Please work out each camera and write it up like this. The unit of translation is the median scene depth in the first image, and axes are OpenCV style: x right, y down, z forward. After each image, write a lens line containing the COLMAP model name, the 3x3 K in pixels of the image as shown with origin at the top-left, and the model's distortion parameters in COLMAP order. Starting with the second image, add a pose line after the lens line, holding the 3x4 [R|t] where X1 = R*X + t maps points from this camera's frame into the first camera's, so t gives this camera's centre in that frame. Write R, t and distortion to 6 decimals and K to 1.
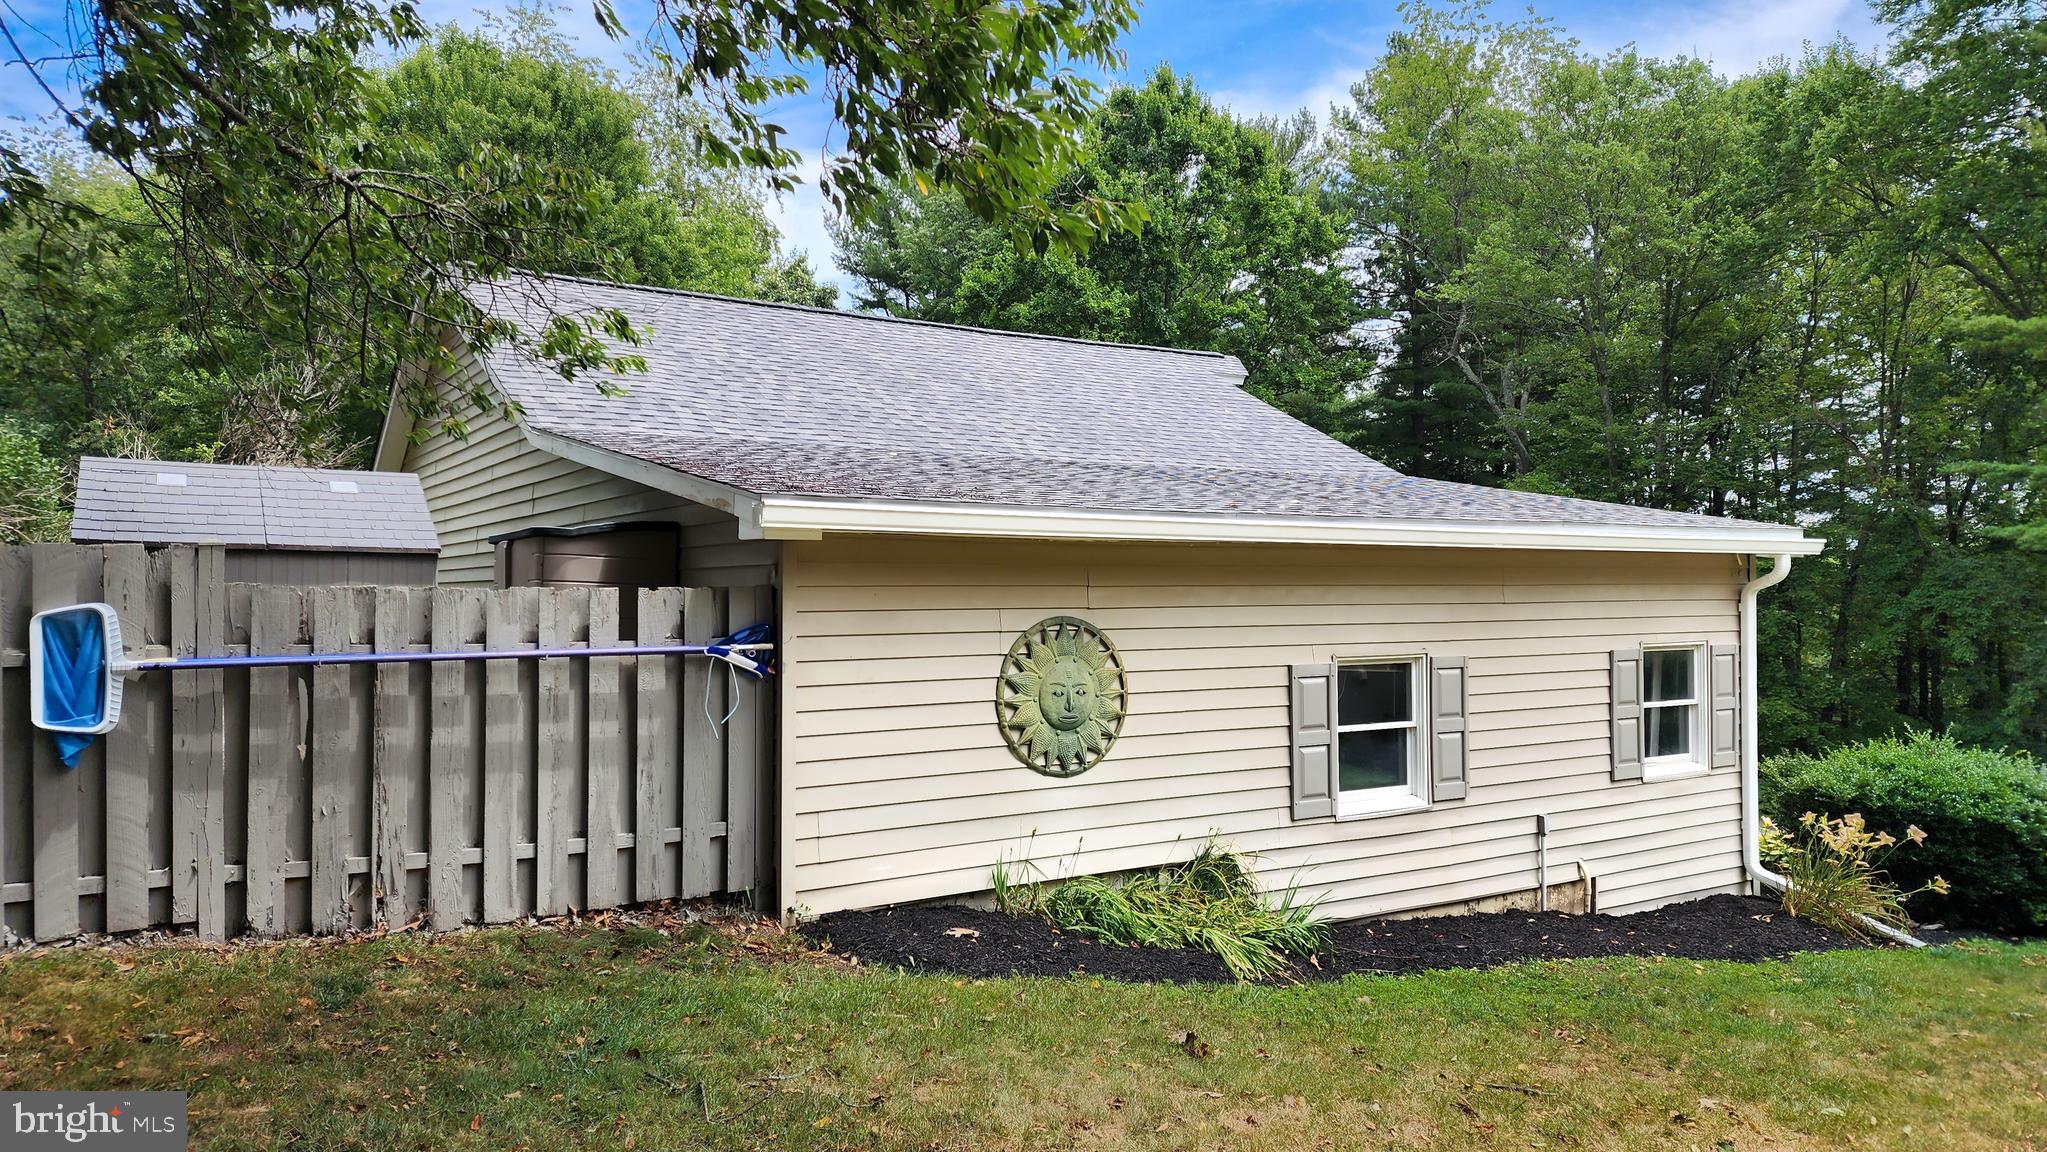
lens RADIAL K [[1380.9, 0, 1020.5], [0, 1380.9, 579.0], [0, 0, 1]] dist [0.039661, -0.000802]
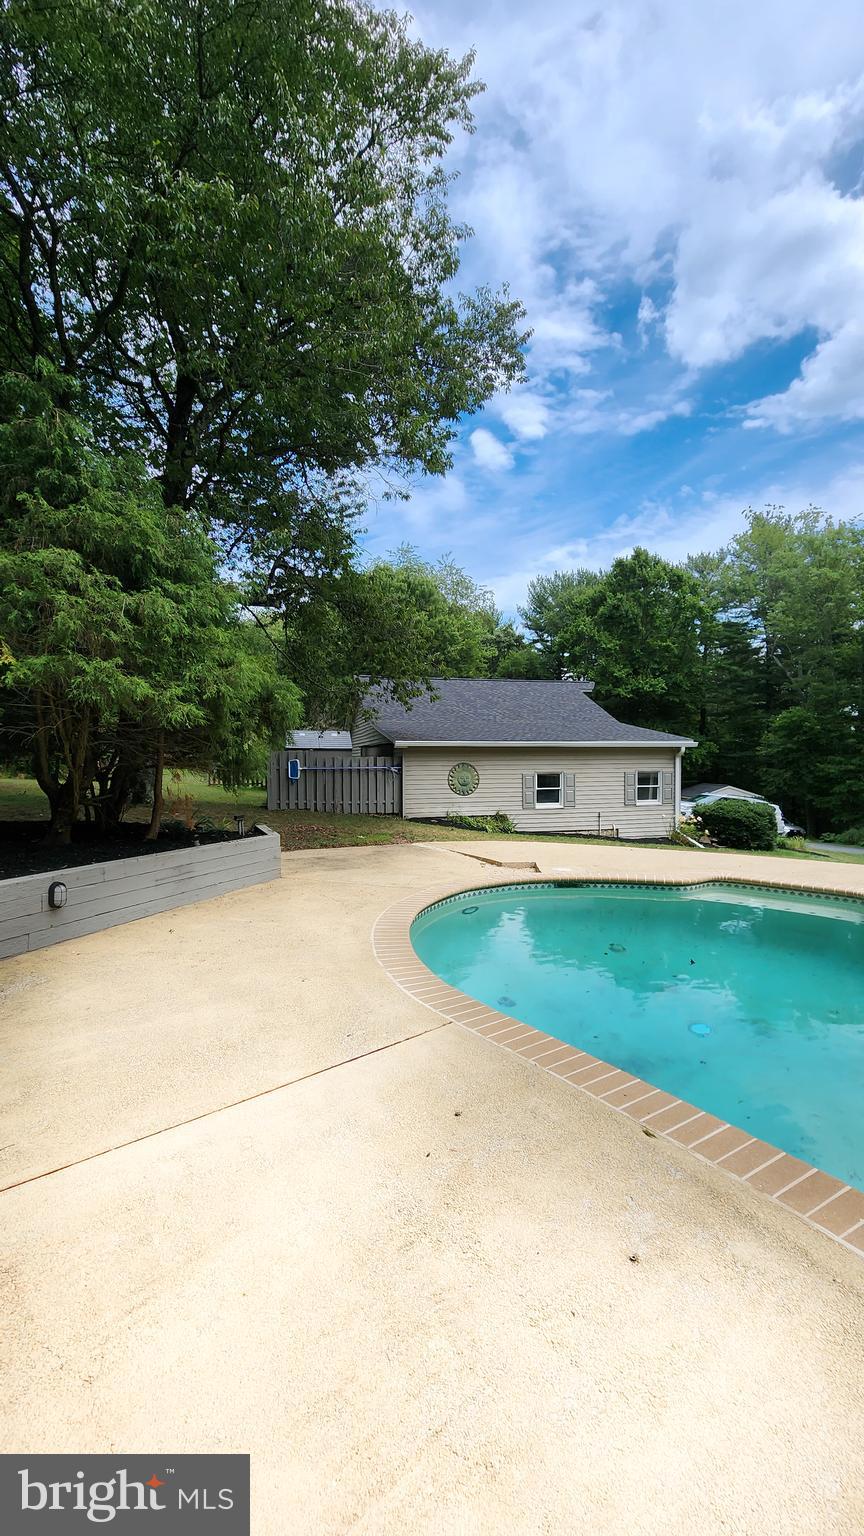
lens RADIAL K [[657.3, 0, 434.0], [0, 657.3, 765.1], [0, 0, 1]] dist [0.005443, -0.002209]
pose [[0.947138, 0.000405, -0.320827, 0.573265], [0.006016, 0.999801, 0.019022, -0.006748], [0.320771, -0.019946, 0.946947, -1.040876]]
